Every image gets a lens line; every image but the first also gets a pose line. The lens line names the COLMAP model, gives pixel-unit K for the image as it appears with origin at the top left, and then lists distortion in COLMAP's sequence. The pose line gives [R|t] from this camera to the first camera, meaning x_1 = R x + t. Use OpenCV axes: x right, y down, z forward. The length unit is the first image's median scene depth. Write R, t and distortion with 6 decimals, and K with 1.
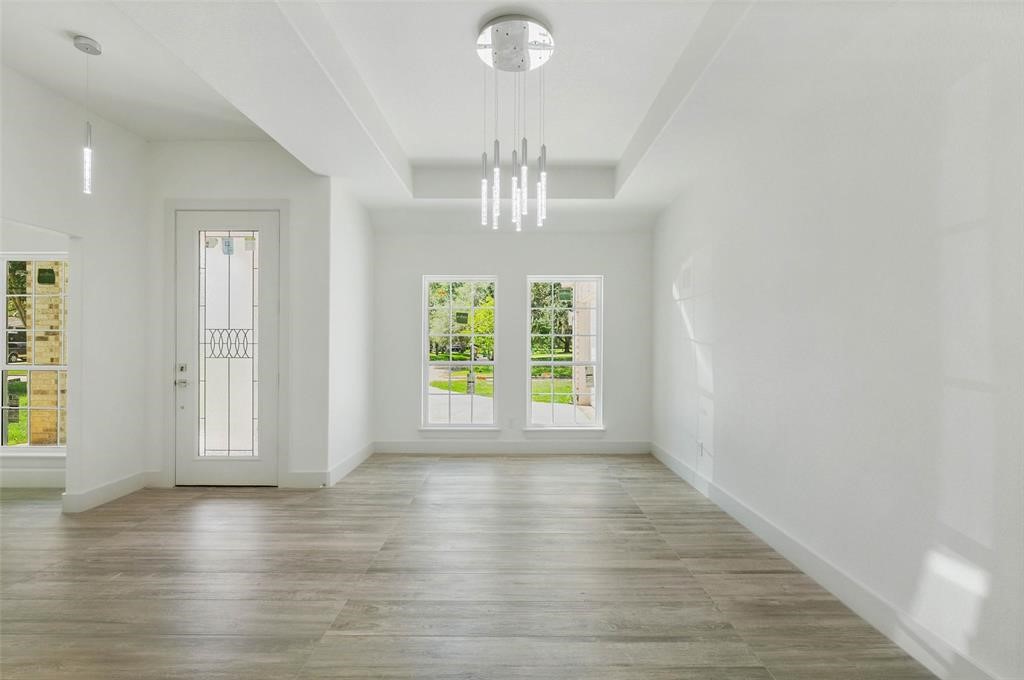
lens RADIAL K [[451.9, 0, 519.0], [0, 451.9, 347.9], [0, 0, 1]] dist [-0.007606, 0.000842]
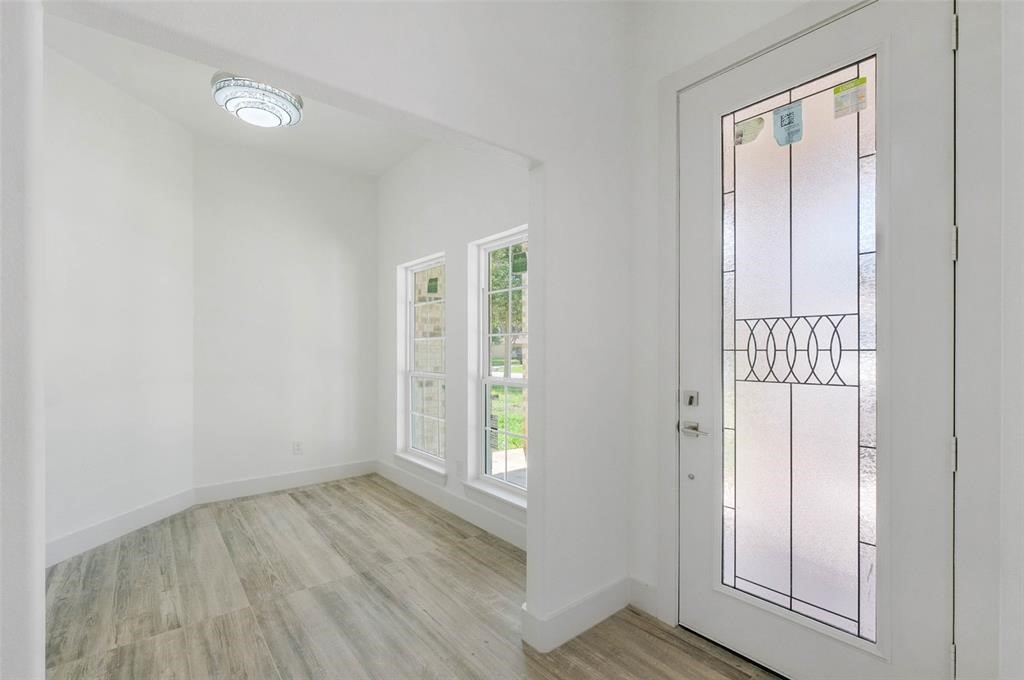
lens RADIAL K [[451.9, 0, 515.6], [0, 451.9, 351.5], [0, 0, 1]] dist [-0.007606, 0.000842]
pose [[0.630133, -0.004707, -0.776473, -0.477269], [0.000282, 0.999983, -0.005833, -0.005877], [0.776487, 0.003457, 0.630124, 0.525668]]
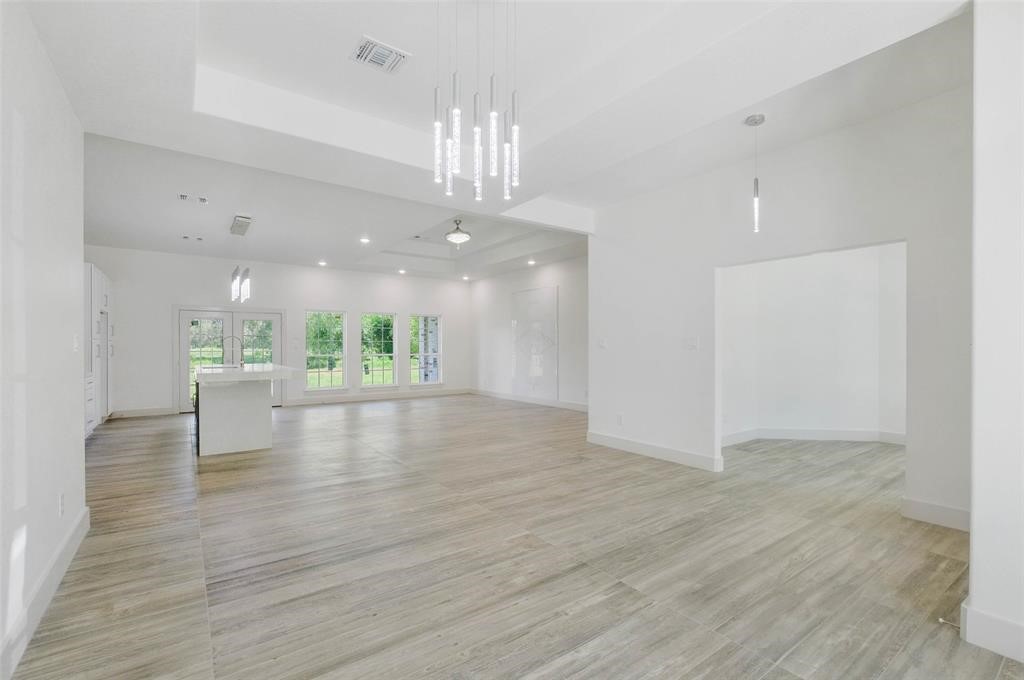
lens RADIAL K [[451.9, 0, 511.1], [0, 451.9, 349.2], [0, 0, 1]] dist [-0.007606, 0.000842]
pose [[-0.816689, -0.000902, -0.577077, 0.260062], [-0.008574, 0.999907, 0.010571, -0.006629], [0.577014, 0.013582, -0.816621, 1.110857]]
